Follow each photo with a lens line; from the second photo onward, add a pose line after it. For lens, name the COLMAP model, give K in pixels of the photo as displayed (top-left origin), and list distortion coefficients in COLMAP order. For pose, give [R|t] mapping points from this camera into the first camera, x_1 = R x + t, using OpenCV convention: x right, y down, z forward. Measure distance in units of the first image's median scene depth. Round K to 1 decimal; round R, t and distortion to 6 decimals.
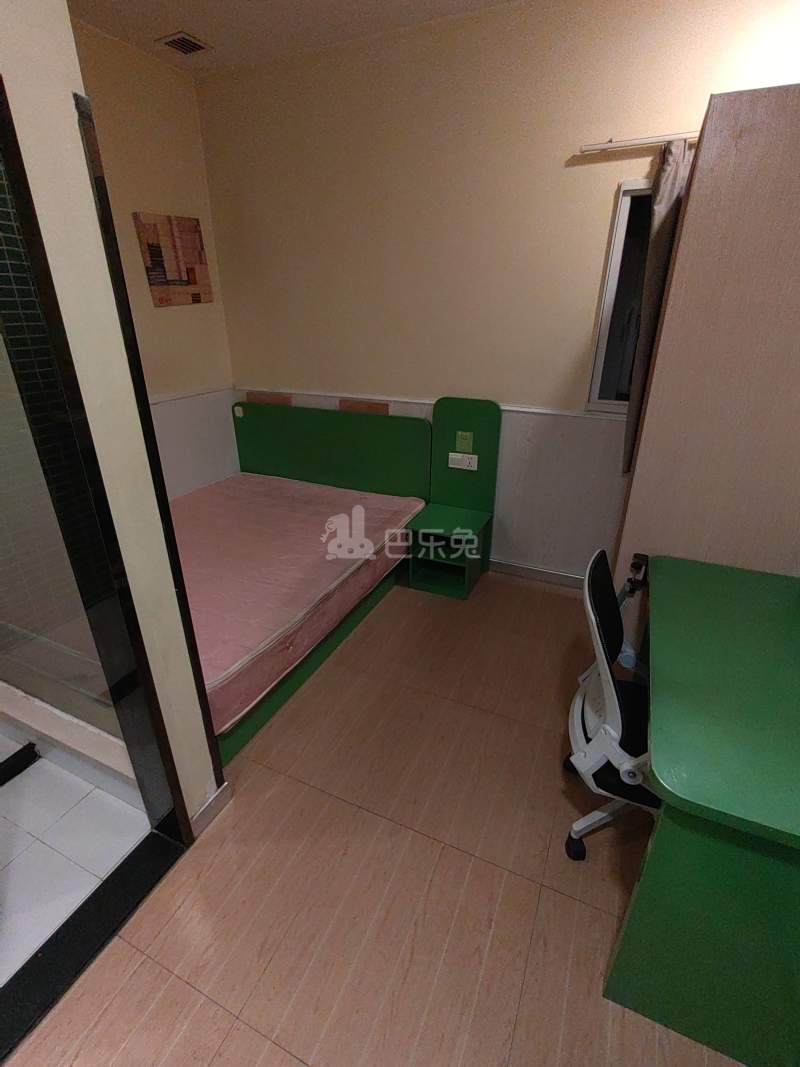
lens RADIAL K [[503.2, 0, 404.0], [0, 503.2, 532.2], [0, 0, 1]] dist [-0.036782, 0.024178]
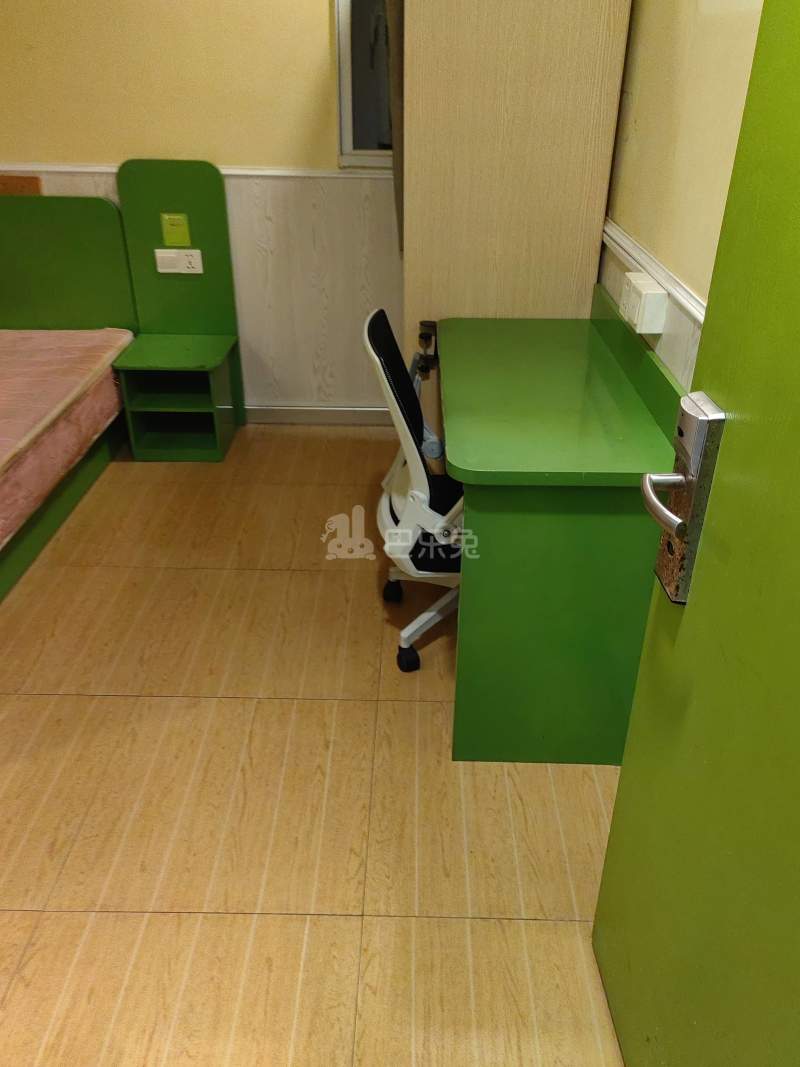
lens RADIAL K [[839.0, 0, 406.5], [0, 839.0, 532.6], [0, 0, 1]] dist [-0.004982, 0.089163]
pose [[0.918322, -0.190686, 0.346878, -0.079852], [0.155984, 0.979738, 0.125630, 0.154645], [-0.363805, -0.061262, 0.929458, -0.225116]]
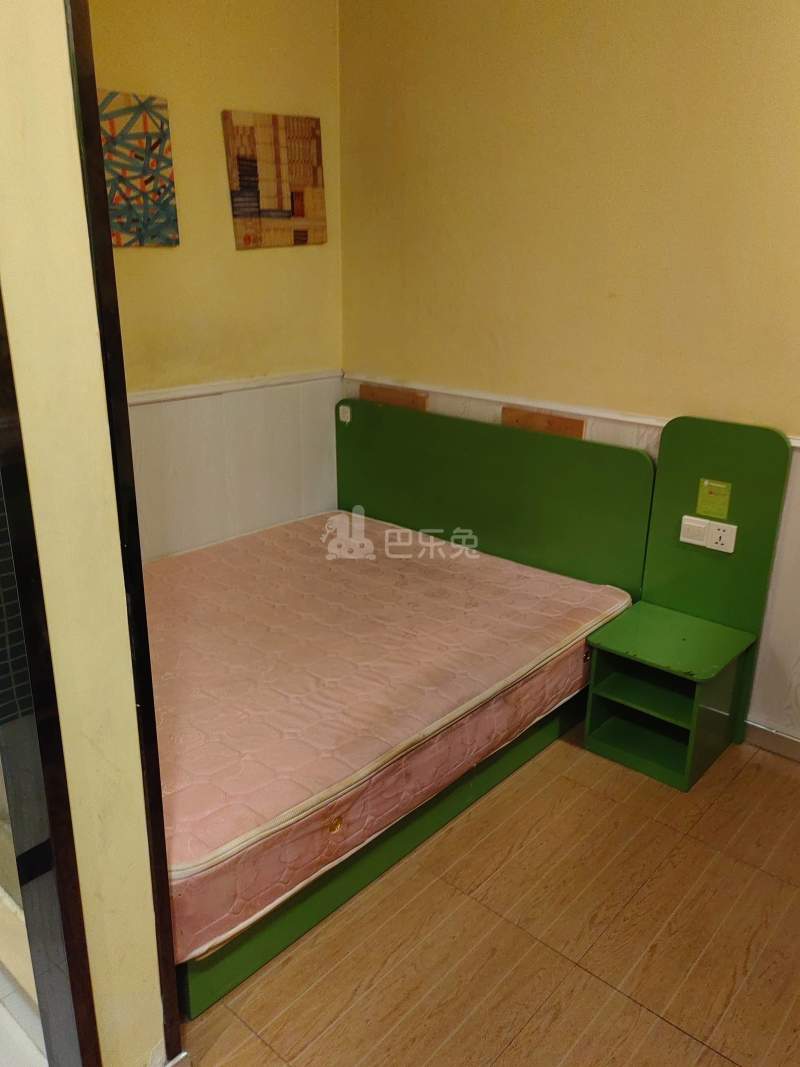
lens RADIAL K [[839.0, 0, 406.5], [0, 839.0, 532.6], [0, 0, 1]] dist [-0.004982, 0.089163]
pose [[0.957982, 0.105967, -0.266535, 0.059707], [-0.132371, 0.987712, -0.083081, -0.028626], [0.254456, 0.114871, 0.960238, 0.048175]]
